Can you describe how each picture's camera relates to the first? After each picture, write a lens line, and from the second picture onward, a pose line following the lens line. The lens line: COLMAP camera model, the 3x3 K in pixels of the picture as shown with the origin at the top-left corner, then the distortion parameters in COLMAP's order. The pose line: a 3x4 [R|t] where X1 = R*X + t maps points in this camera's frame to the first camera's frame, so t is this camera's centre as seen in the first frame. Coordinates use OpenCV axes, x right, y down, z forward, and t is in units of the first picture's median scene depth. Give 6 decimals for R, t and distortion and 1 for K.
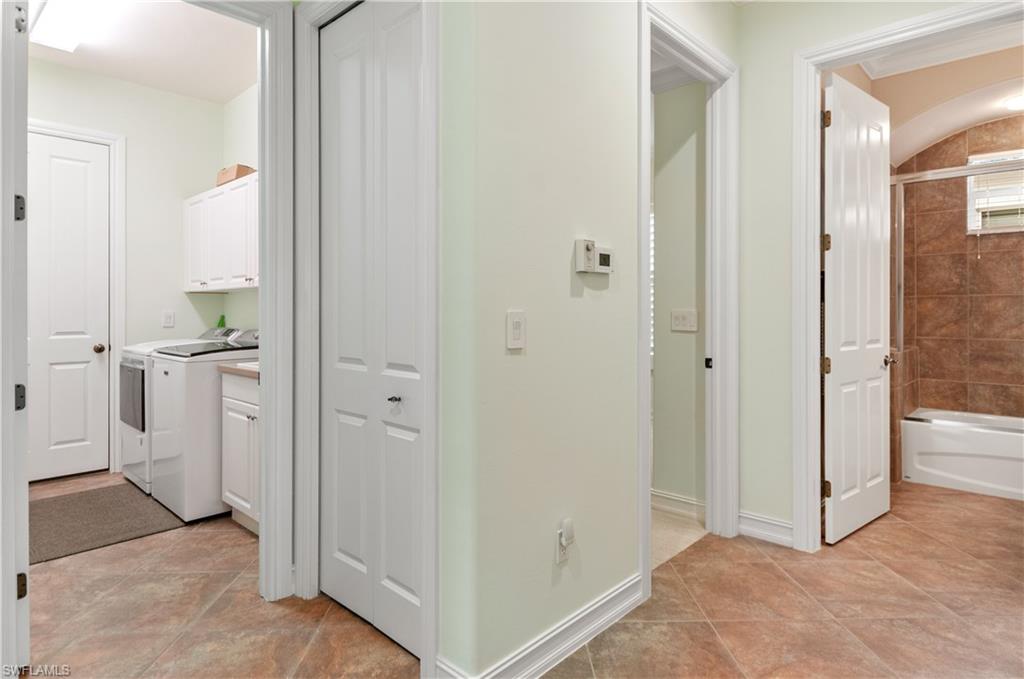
lens RADIAL K [[569.8, 0, 518.7], [0, 569.8, 310.2], [0, 0, 1]] dist [0.001892, -0.004090]
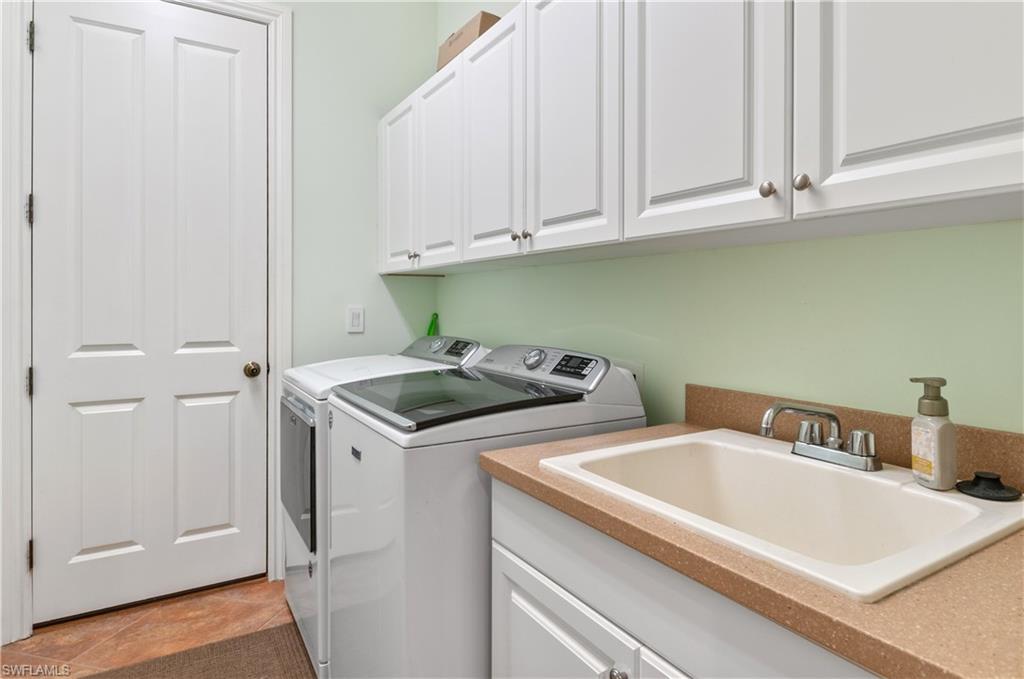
lens RADIAL K [[569.8, 0, 500.9], [0, 569.8, 302.4], [0, 0, 1]] dist [0.001892, -0.004090]
pose [[0.958087, 0.000847, -0.286477, -0.391026], [-0.001025, 0.999999, -0.000472, -0.002814], [0.286476, 0.000746, 0.958087, 0.619482]]
